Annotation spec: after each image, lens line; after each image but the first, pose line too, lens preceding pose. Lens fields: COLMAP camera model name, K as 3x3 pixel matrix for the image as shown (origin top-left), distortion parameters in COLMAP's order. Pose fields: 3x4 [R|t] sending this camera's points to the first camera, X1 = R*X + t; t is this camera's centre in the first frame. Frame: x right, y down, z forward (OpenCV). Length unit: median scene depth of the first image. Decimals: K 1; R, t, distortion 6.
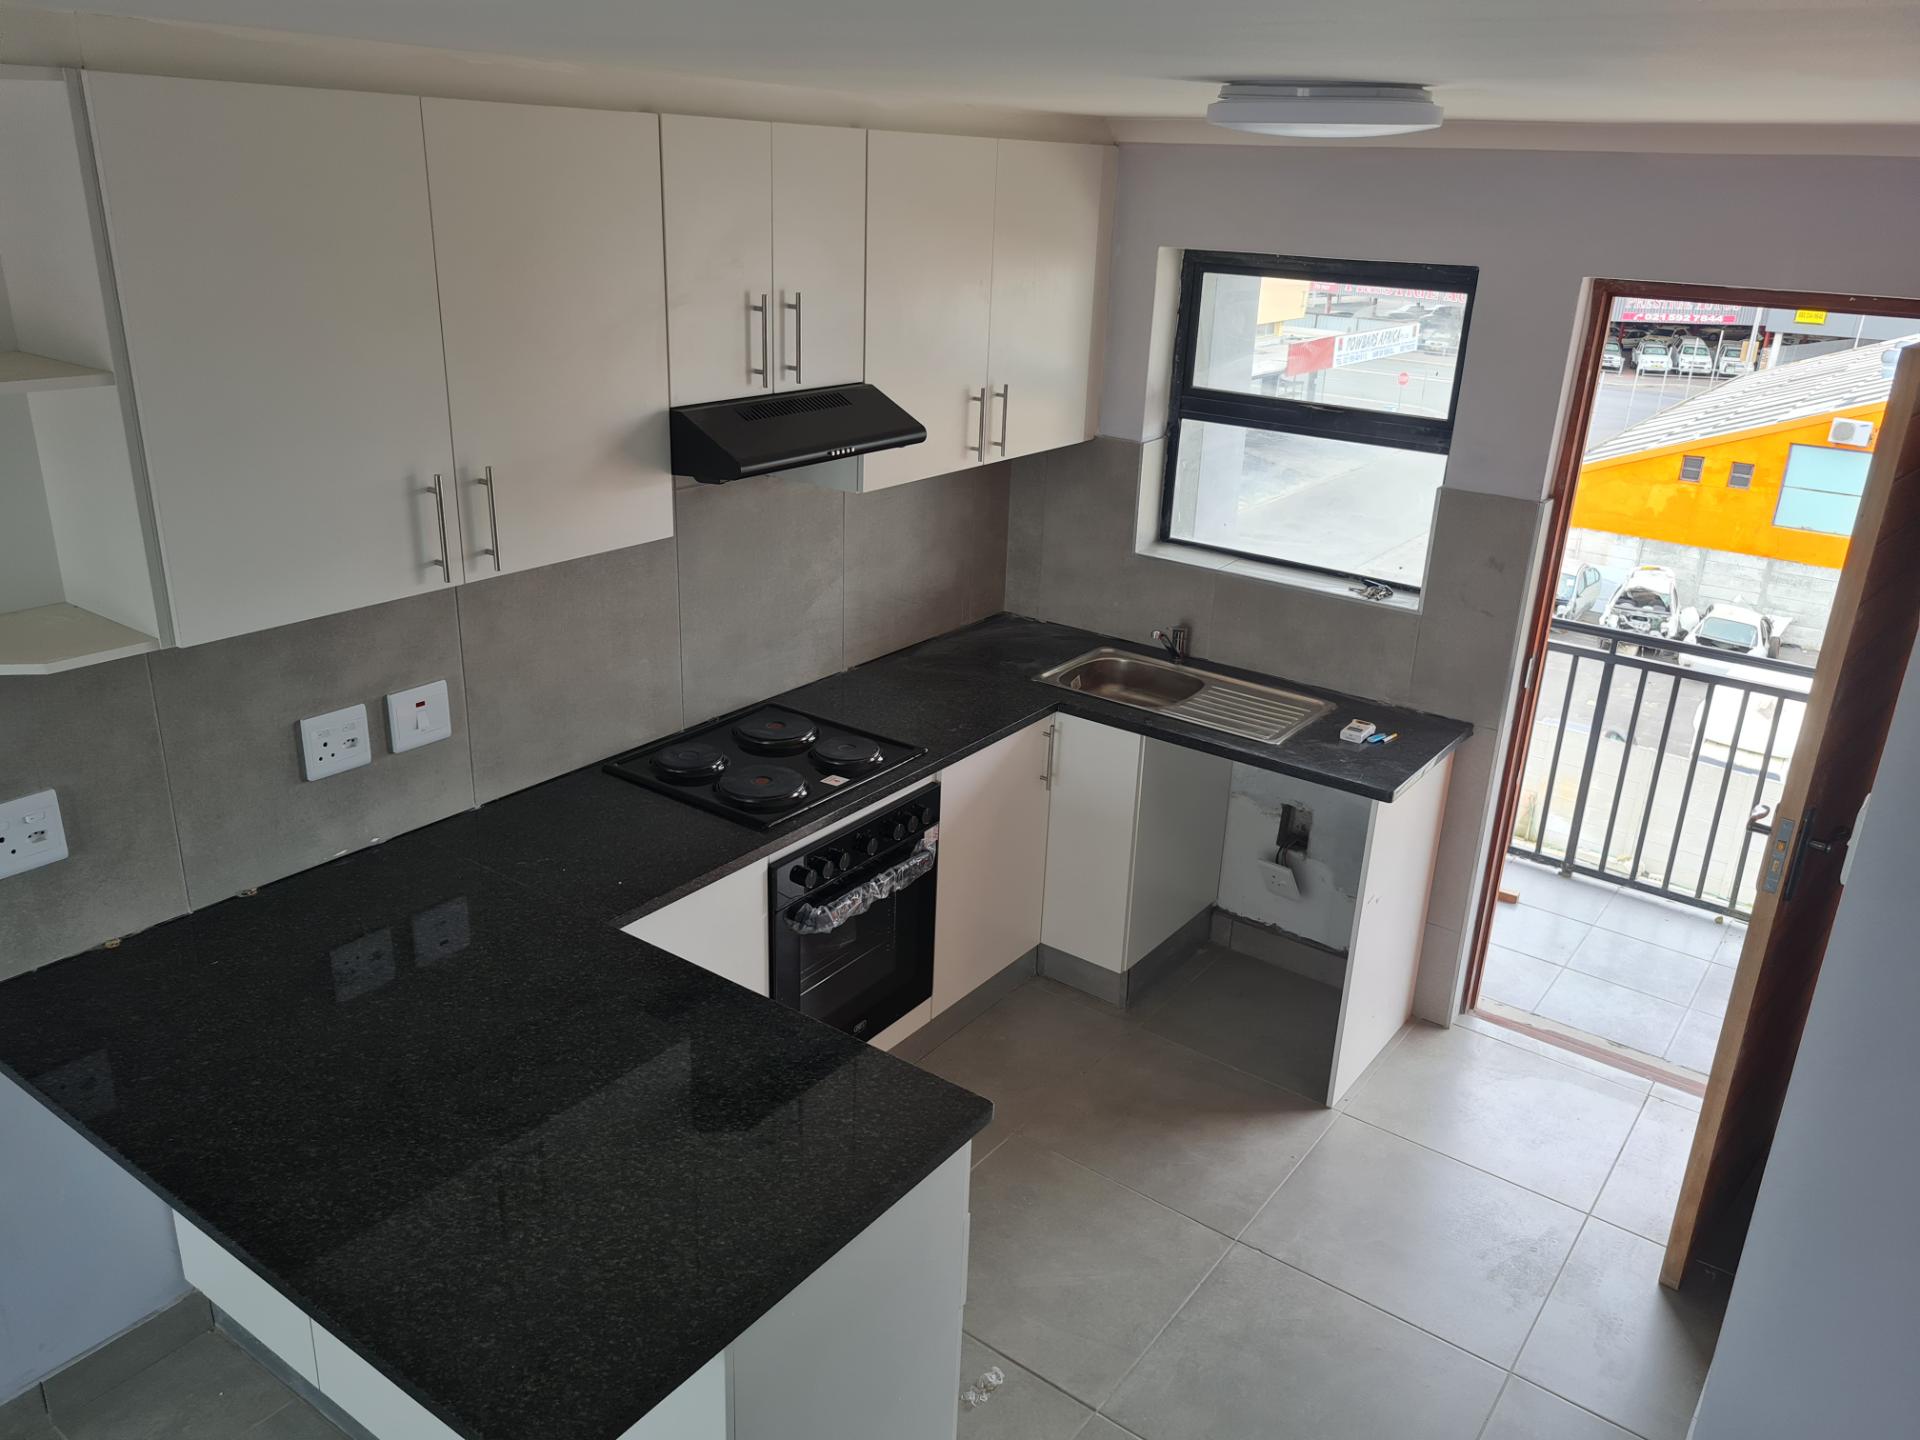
lens RADIAL K [[1446.8, 0, 961.1], [0, 1446.8, 707.0], [0, 0, 1]] dist [0.039853, -0.006385]
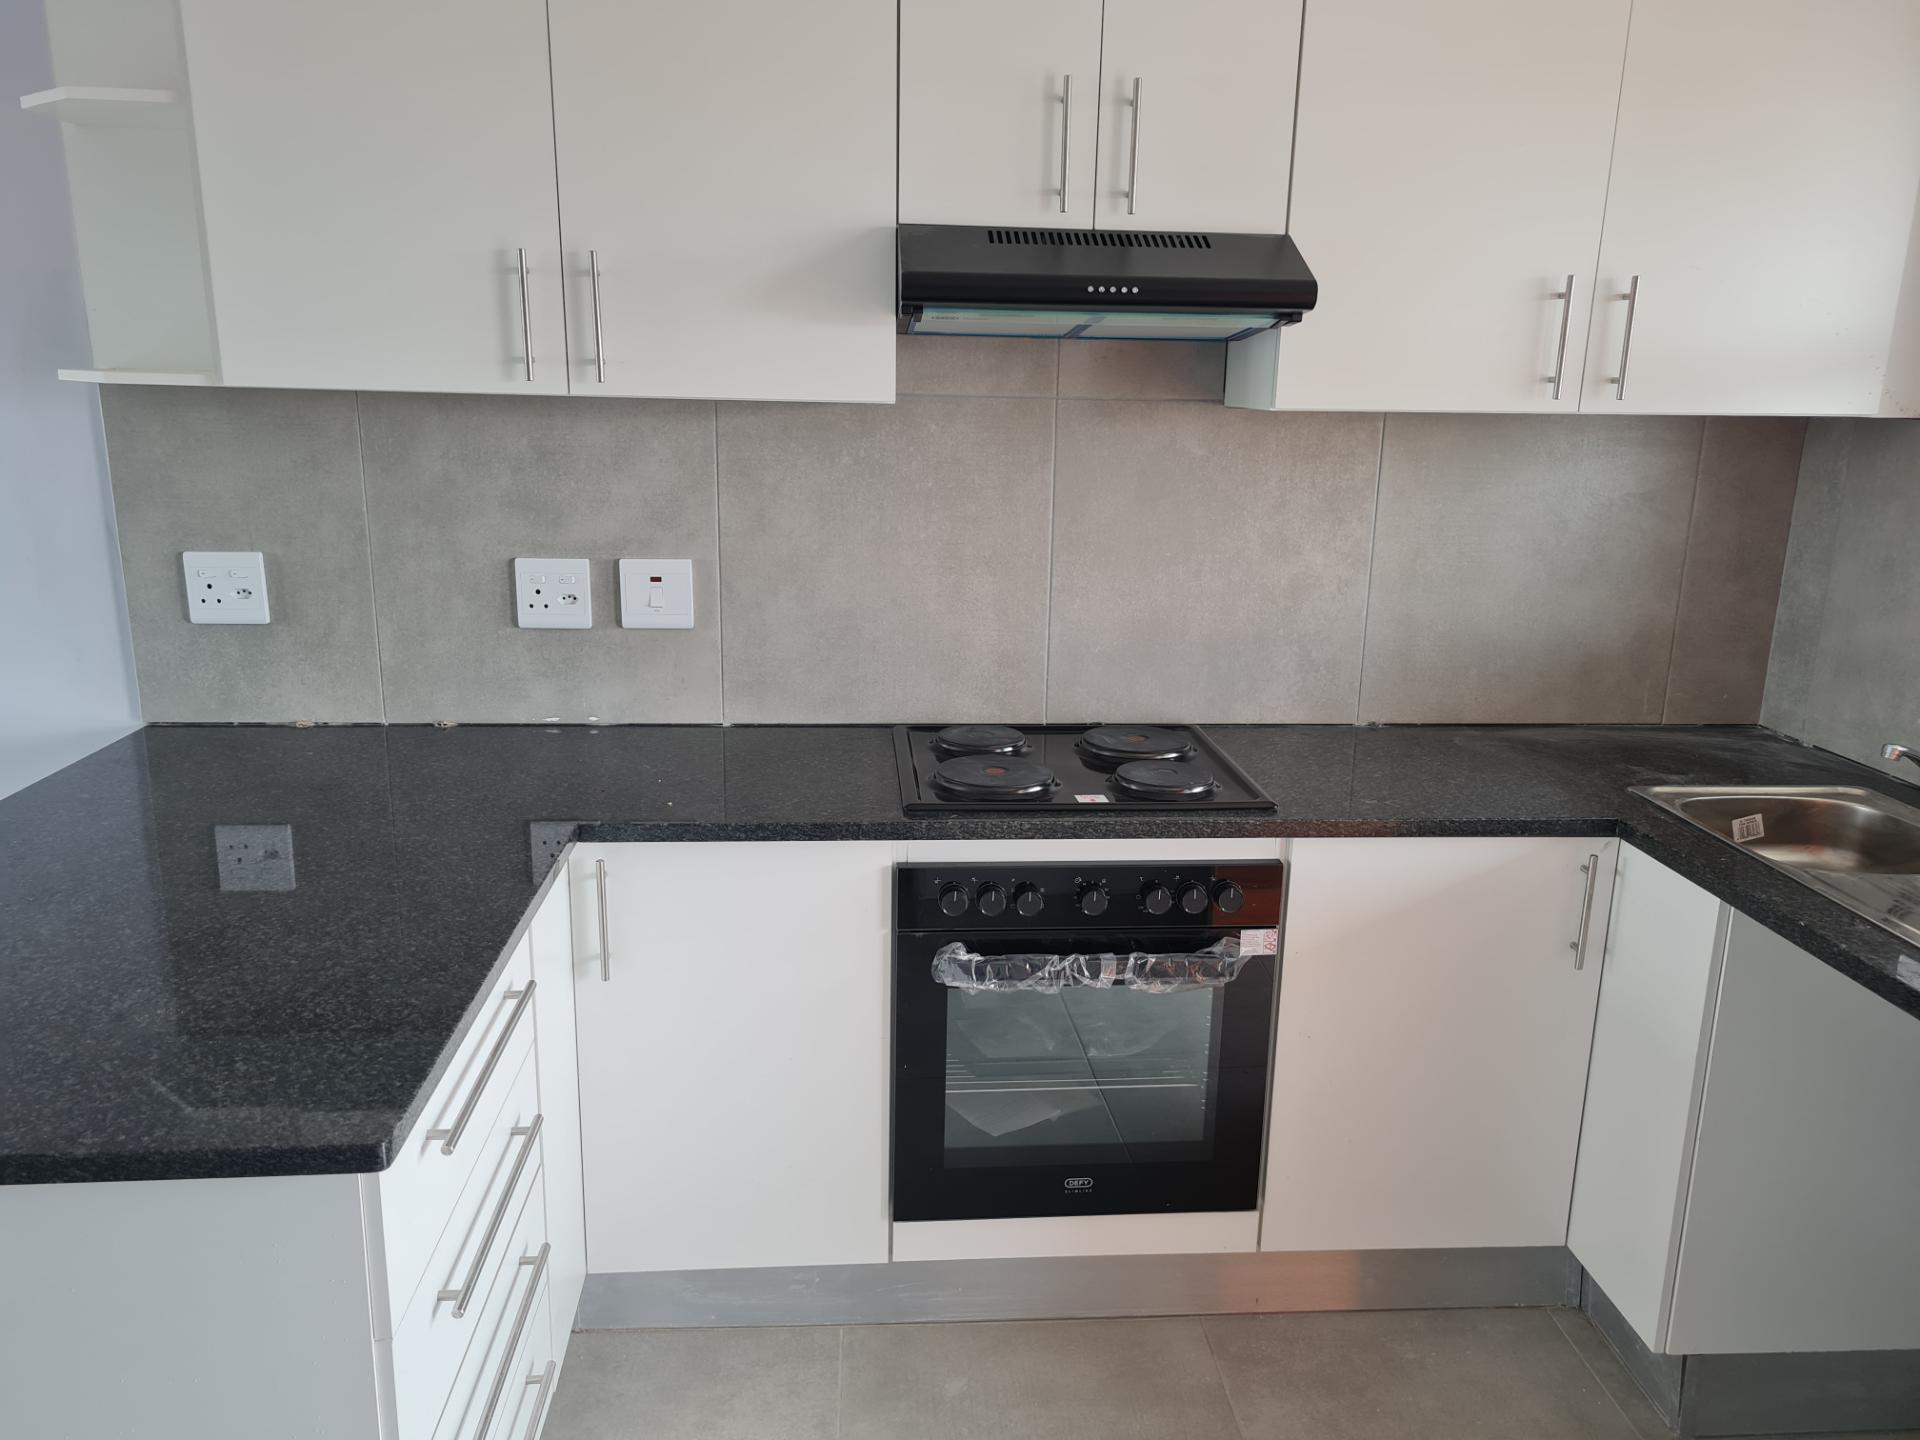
lens RADIAL K [[1446.8, 0, 963.8], [0, 1446.8, 720.9], [0, 0, 1]] dist [0.039853, -0.006385]
pose [[0.649136, 0.159078, -0.743853, 0.418581], [-0.261995, 0.964811, -0.022302, 0.051522], [0.714130, 0.209363, 0.667971, 0.552432]]
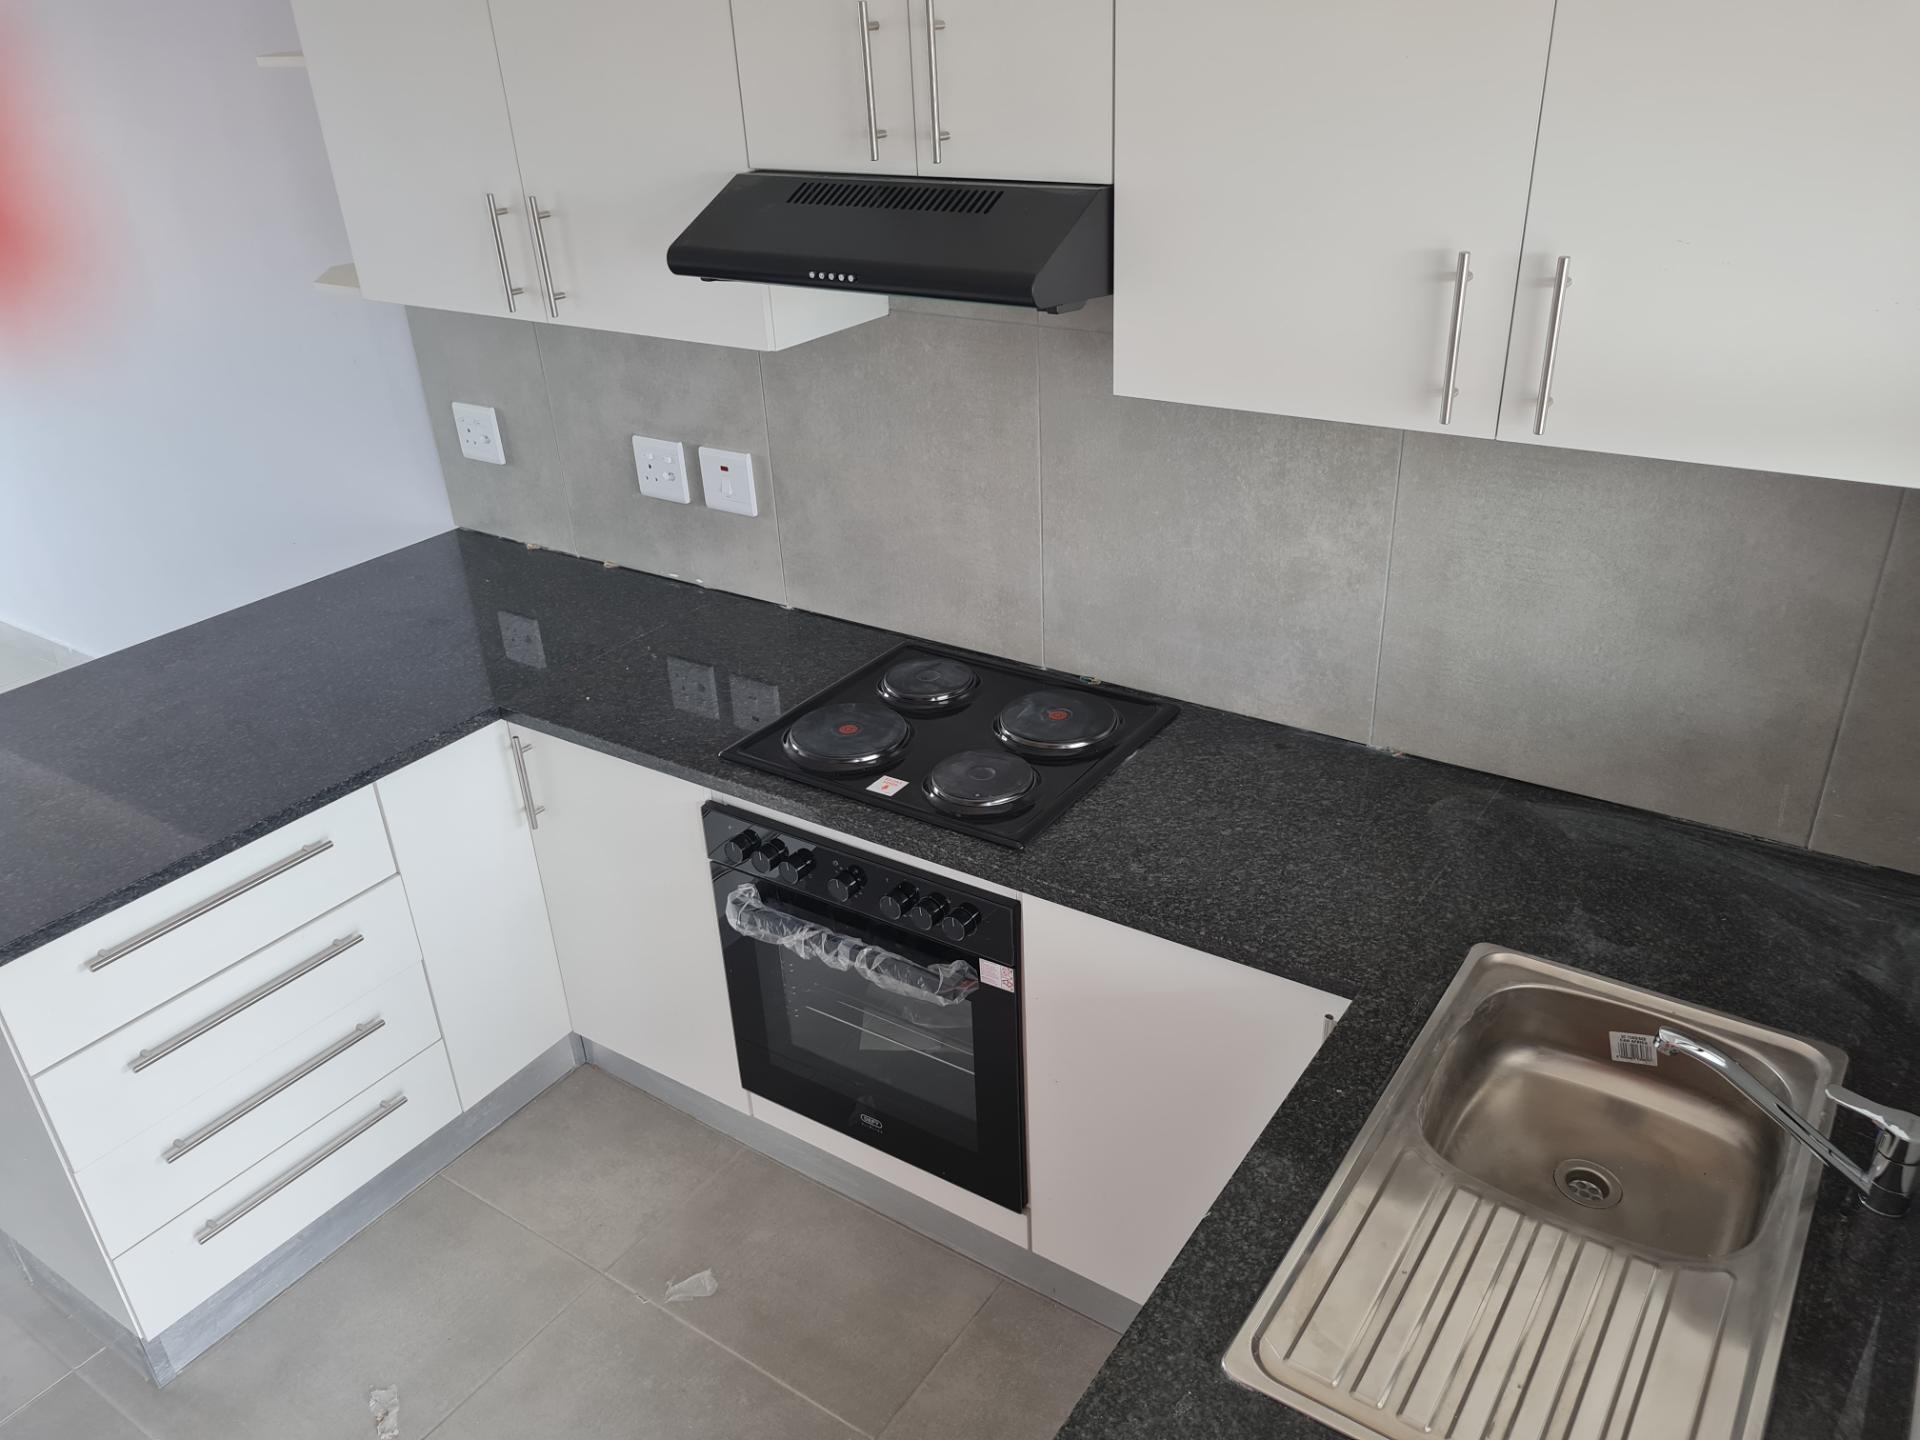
lens RADIAL K [[1446.8, 0, 961.4], [0, 1446.8, 736.4], [0, 0, 1]] dist [0.039853, -0.006385]
pose [[0.033558, 0.428592, -0.902875, 0.570668], [-0.308120, 0.863817, 0.398599, -0.276299], [0.950755, 0.264818, 0.161045, 1.026989]]
